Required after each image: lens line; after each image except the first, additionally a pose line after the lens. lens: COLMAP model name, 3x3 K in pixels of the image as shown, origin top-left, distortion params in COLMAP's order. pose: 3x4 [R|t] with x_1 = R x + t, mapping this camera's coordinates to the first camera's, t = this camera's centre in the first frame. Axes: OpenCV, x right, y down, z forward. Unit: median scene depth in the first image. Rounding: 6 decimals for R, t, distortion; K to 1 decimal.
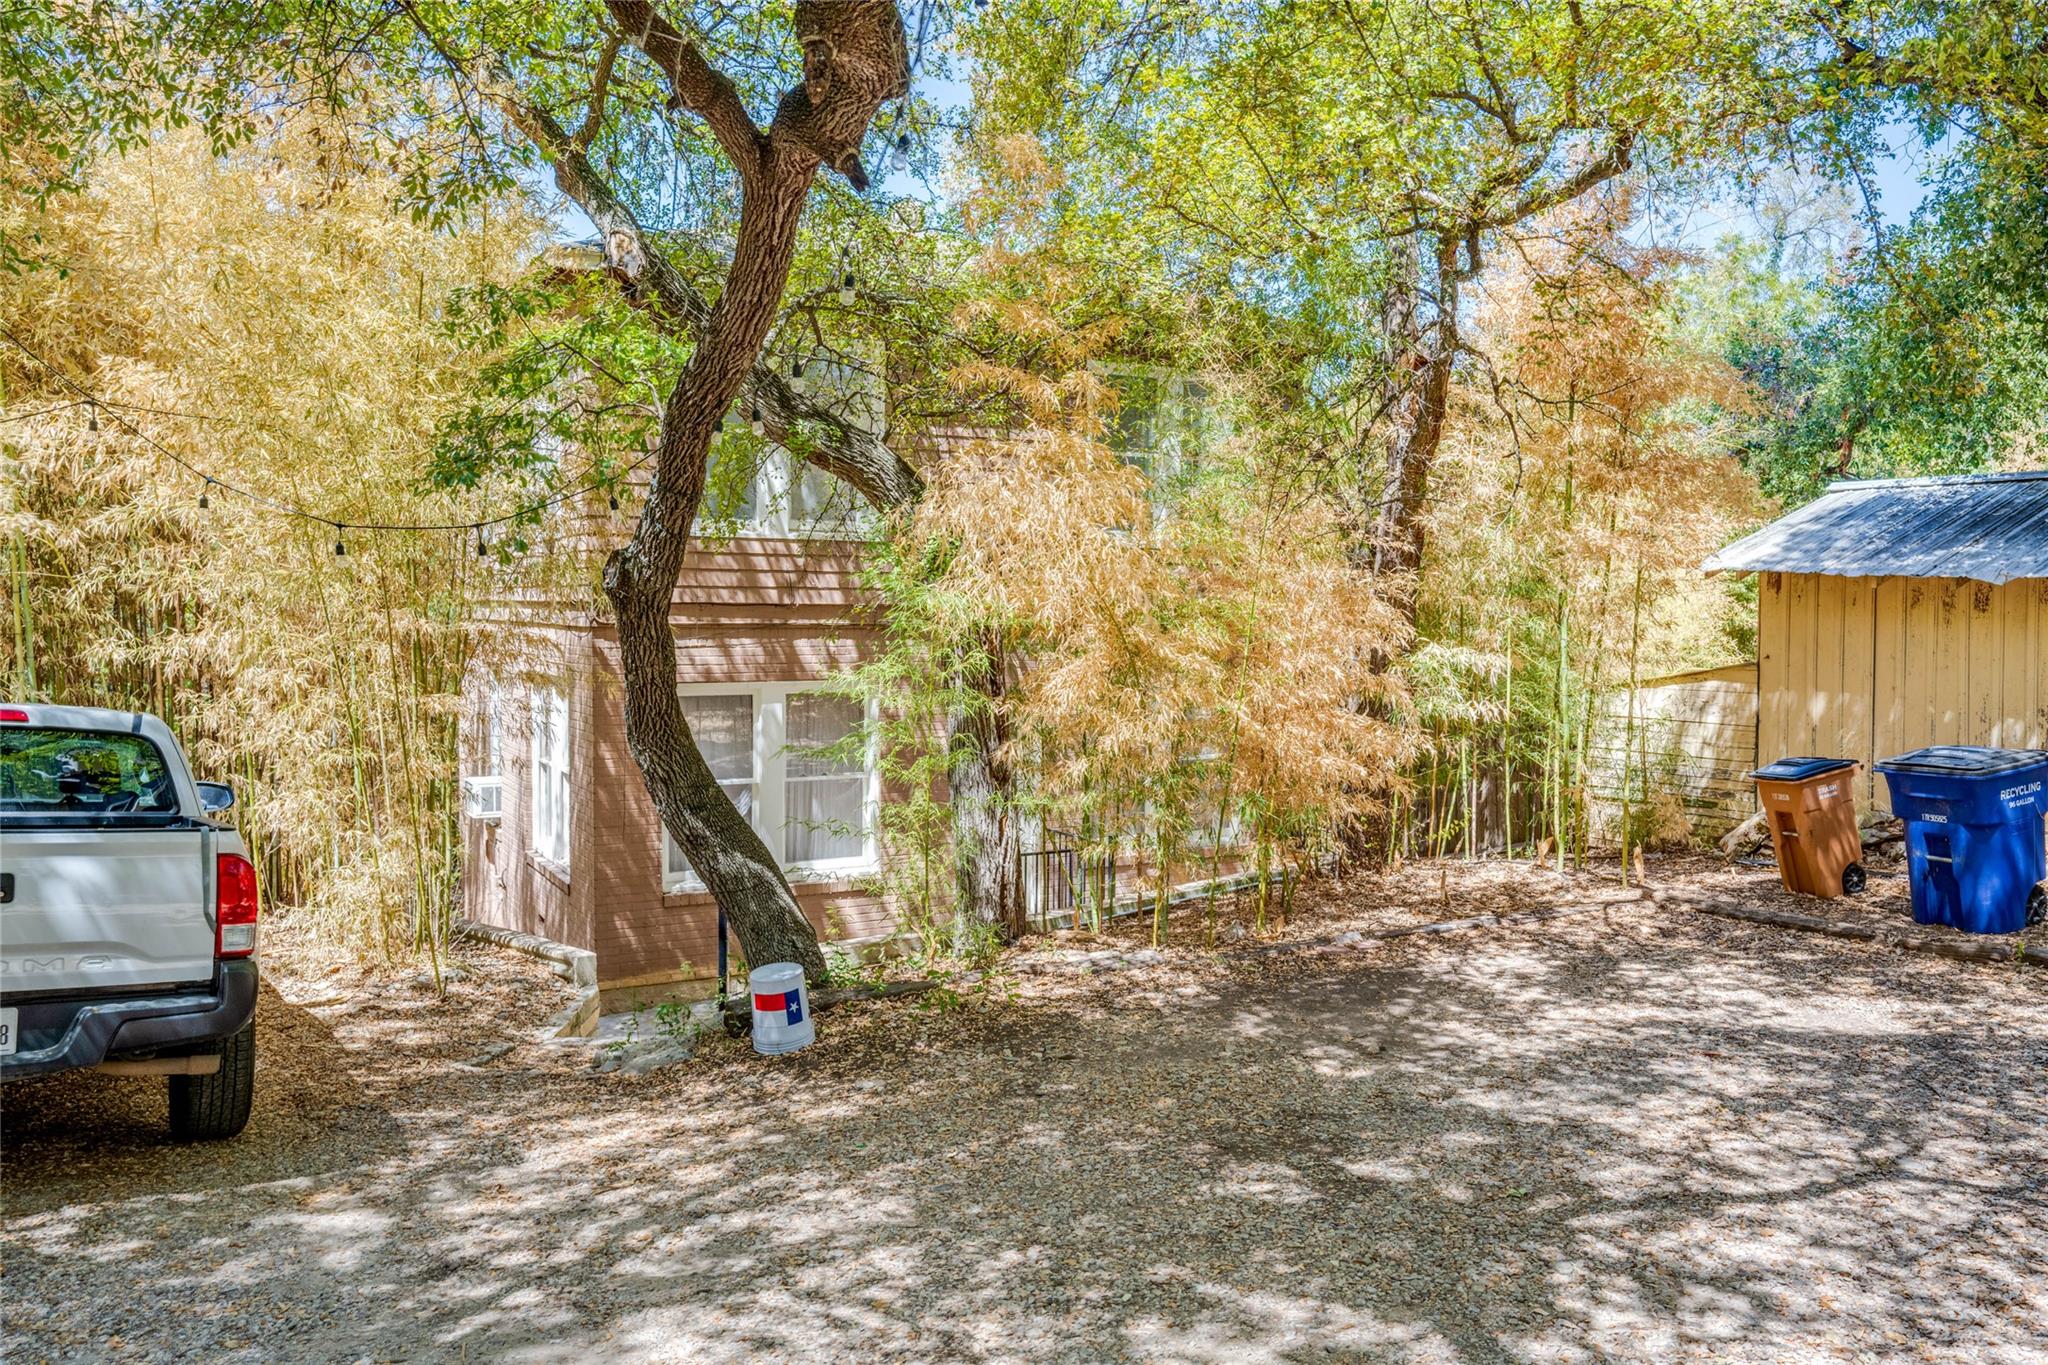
lens RADIAL K [[1574.7, 0, 1031.0], [0, 1574.7, 696.7], [0, 0, 1]] dist [-0.001970, 0.001817]
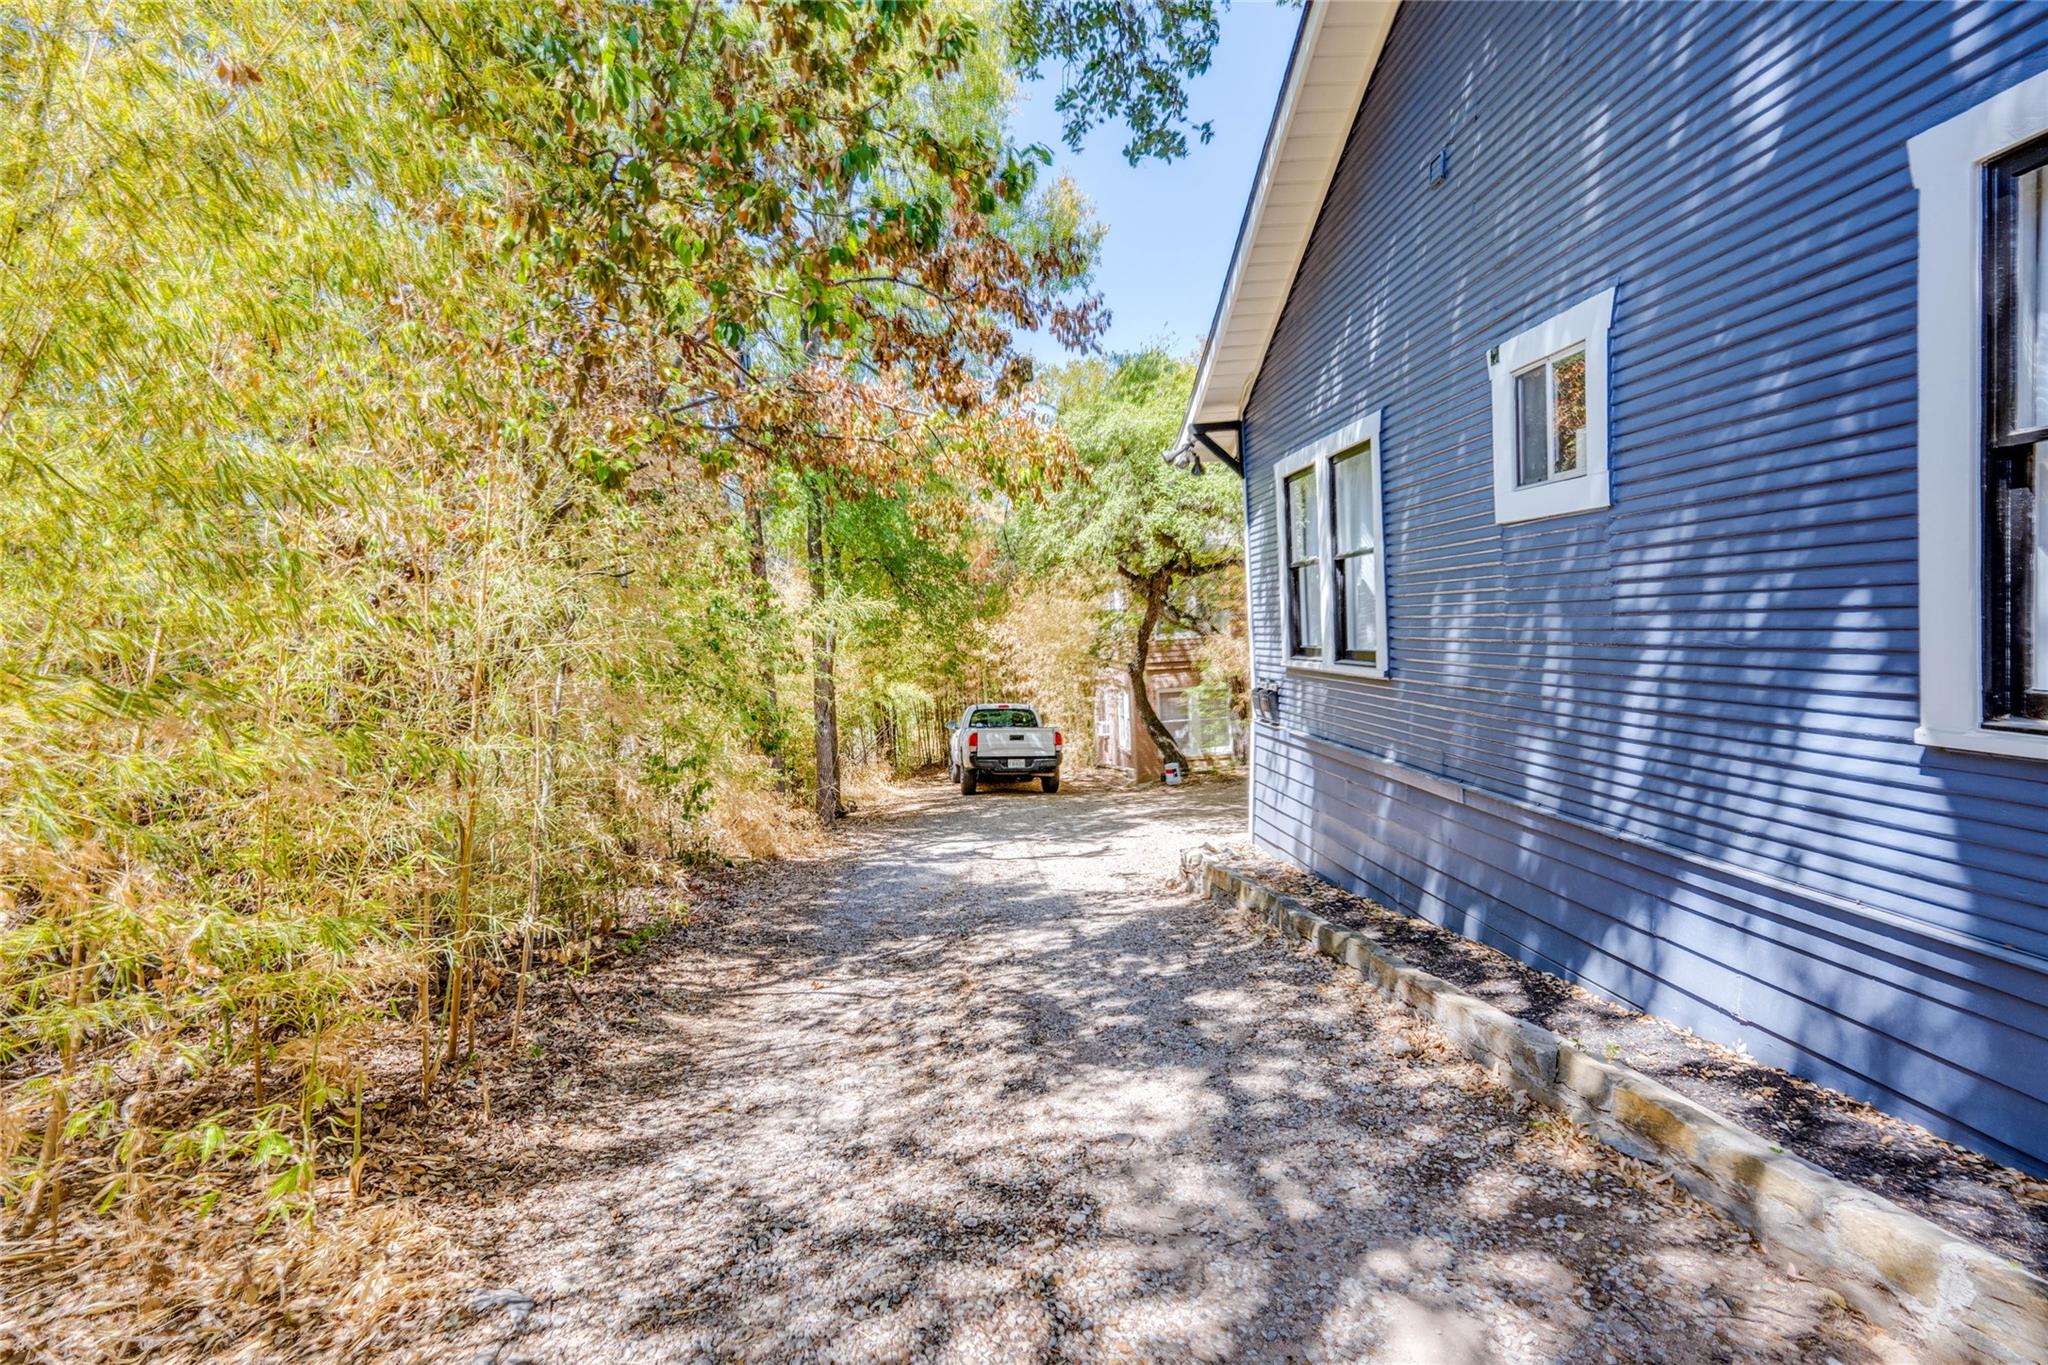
lens RADIAL K [[1075.9, 0, 1023.6], [0, 1075.9, 682.1], [0, 0, 1]] dist [0.007706, -0.001308]
pose [[0.917016, -0.031457, -0.397607, 0.478034], [0.034711, 0.999397, 0.000987, -0.044012], [0.397336, -0.014706, 0.917555, -1.357257]]
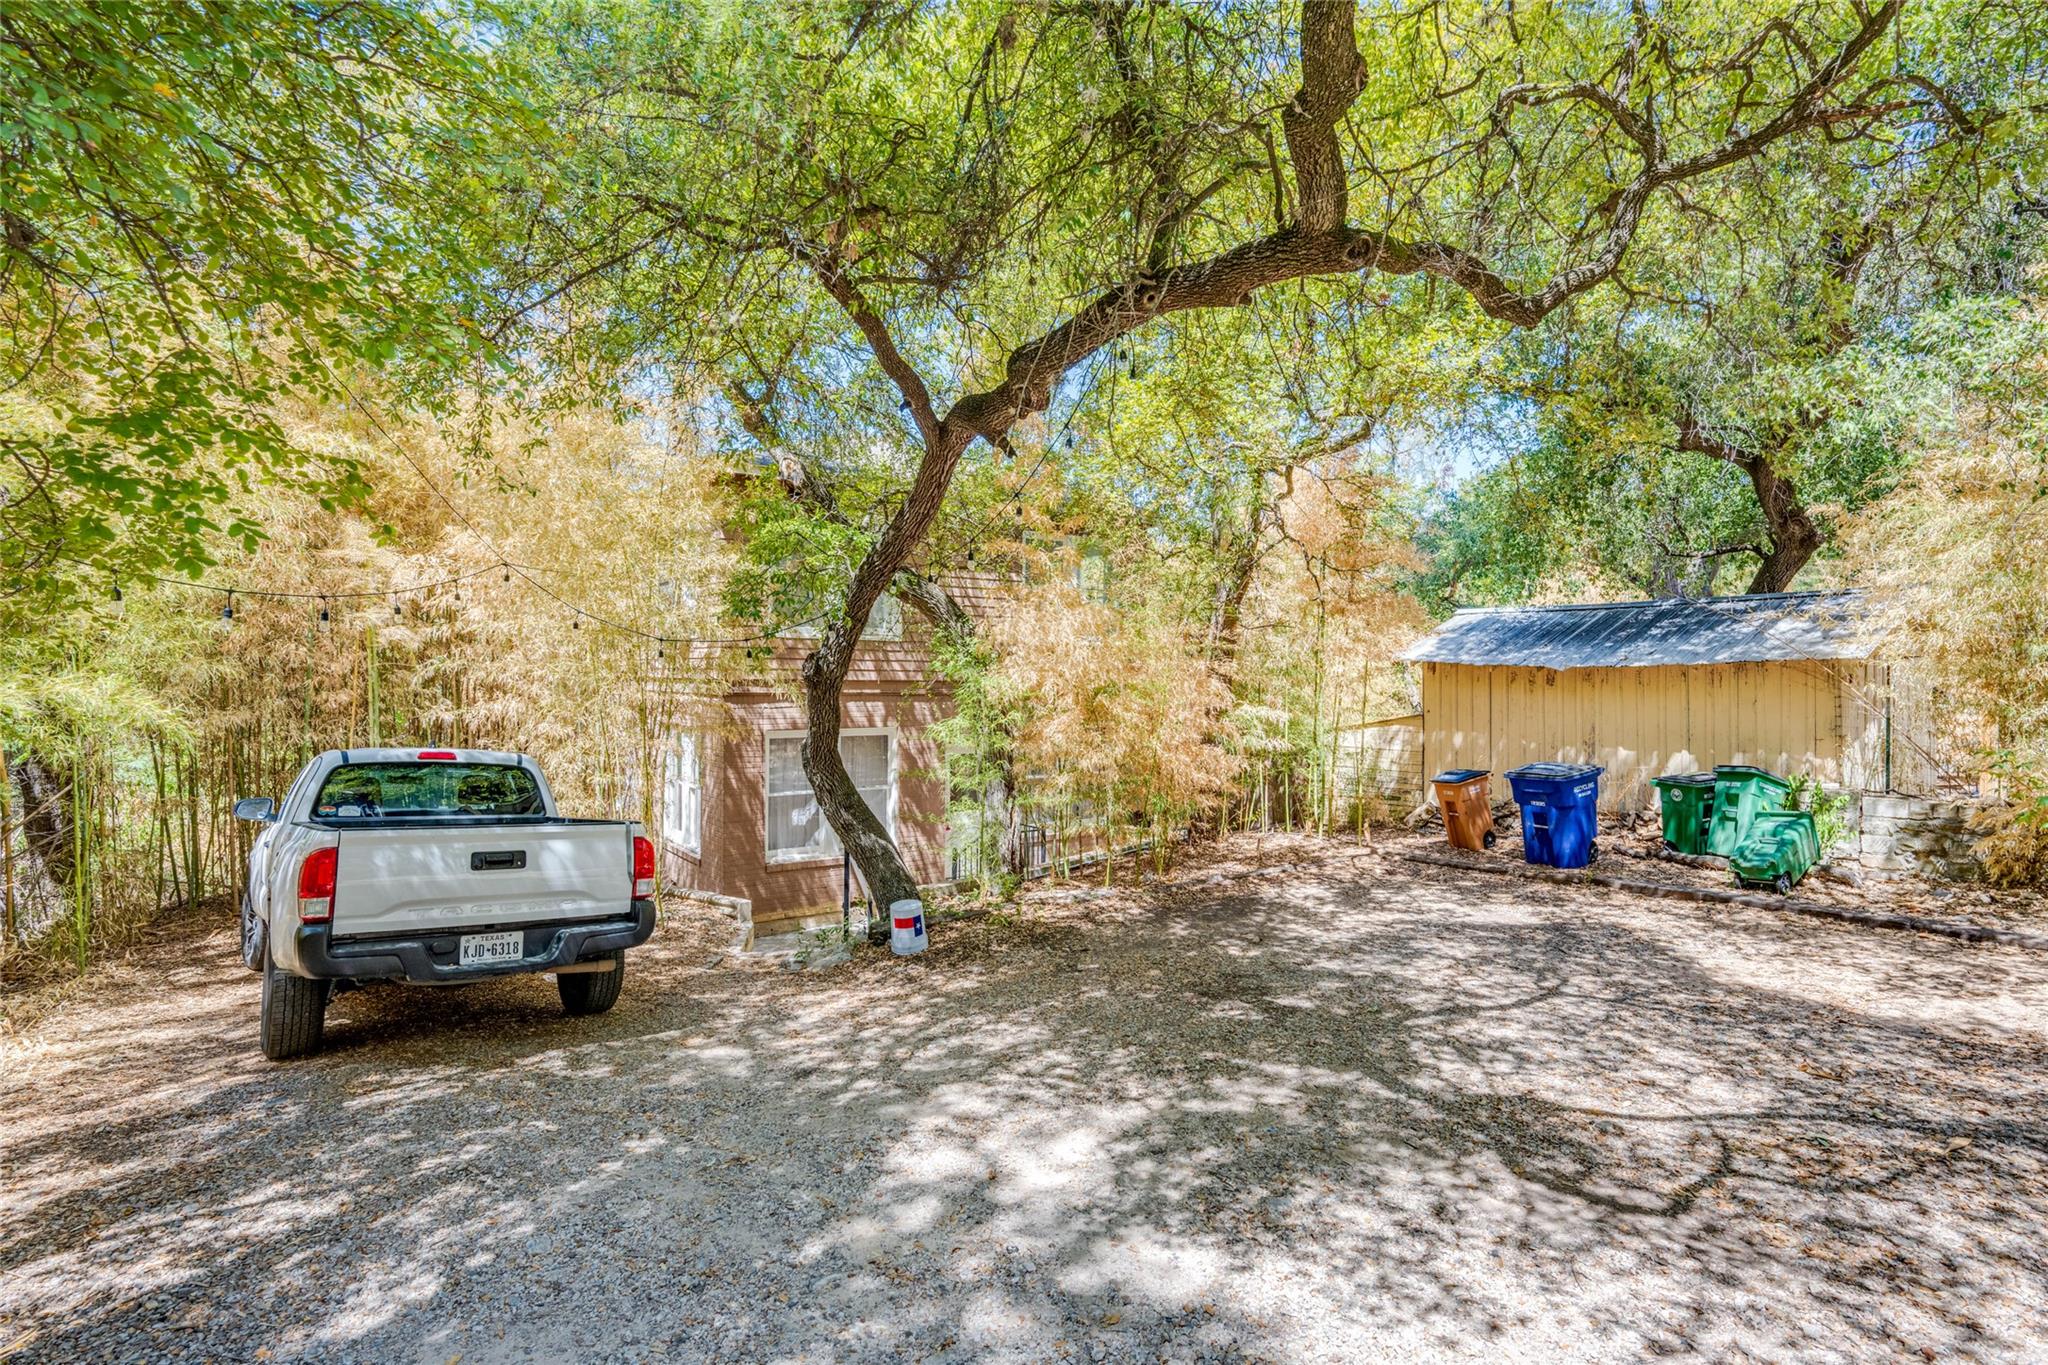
lens RADIAL K [[1041.0, 0, 1026.9], [0, 1041.0, 696.7], [0, 0, 1]] dist [0.000902, 0.001238]
pose [[0.992742, -0.002273, 0.120243, -0.130991], [0.006549, 0.999359, -0.035185, -0.005089], [-0.120086, 0.035717, 0.992121, -0.093024]]
